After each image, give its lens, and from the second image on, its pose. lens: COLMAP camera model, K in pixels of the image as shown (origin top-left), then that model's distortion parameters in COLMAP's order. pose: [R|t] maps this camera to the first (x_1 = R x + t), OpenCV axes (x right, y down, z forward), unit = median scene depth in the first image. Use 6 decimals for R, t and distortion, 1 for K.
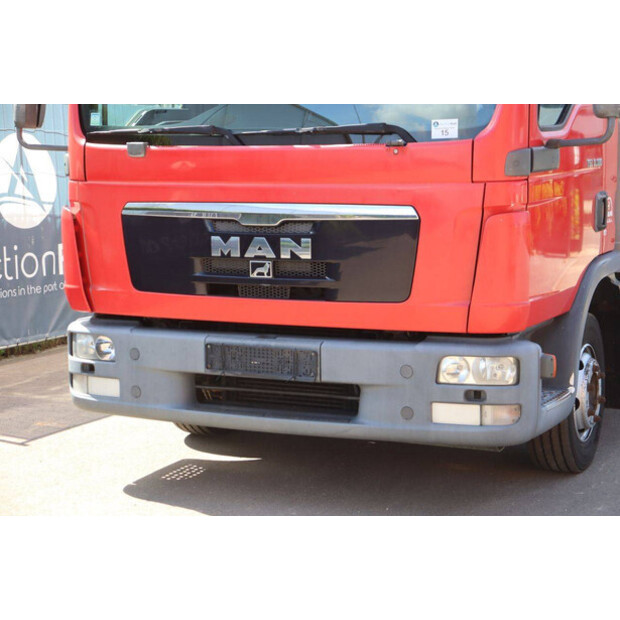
lens RADIAL K [[1289.1, 0, 310.2], [0, 1289.1, 308.7], [0, 0, 1]] dist [0.291555, 0.110094]
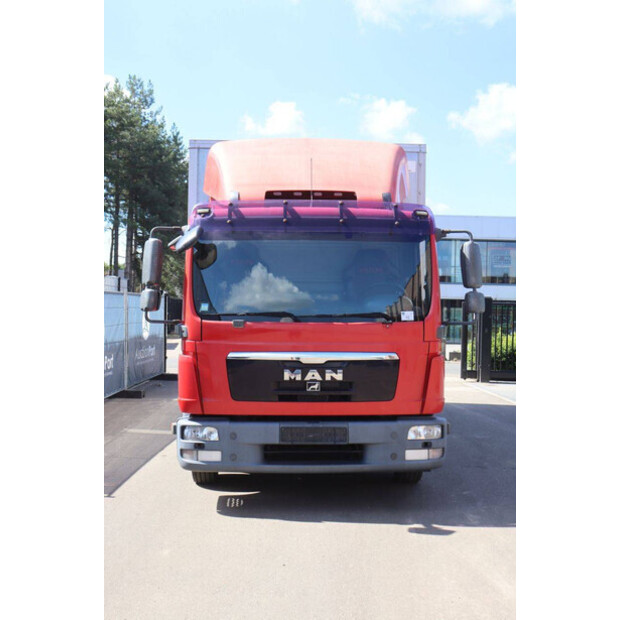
lens RADIAL K [[748.4, 0, 310.0], [0, 748.4, 310.0], [0, 0, 1]] dist [0.008690, 0.014048]
pose [[0.887347, 0.012305, 0.460938, -0.546599], [0.042591, 0.993183, -0.108506, -0.022588], [-0.459131, 0.115914, 0.880774, 0.013161]]
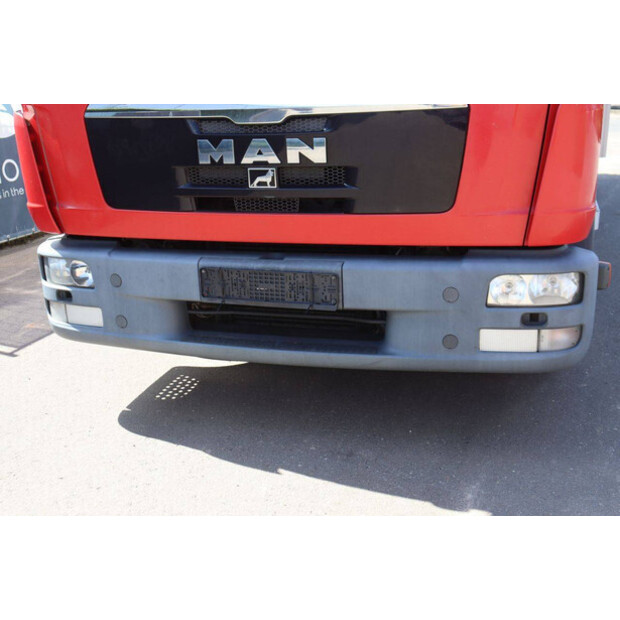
lens RADIAL K [[748.4, 0, 310.0], [0, 748.4, 310.0], [0, 0, 1]] dist [0.008690, 0.014048]
pose [[0.990062, -0.071665, 0.120998, -0.071054], [0.049025, 0.982322, 0.180664, -0.032226], [-0.131806, -0.172937, 0.976074, 0.505374]]
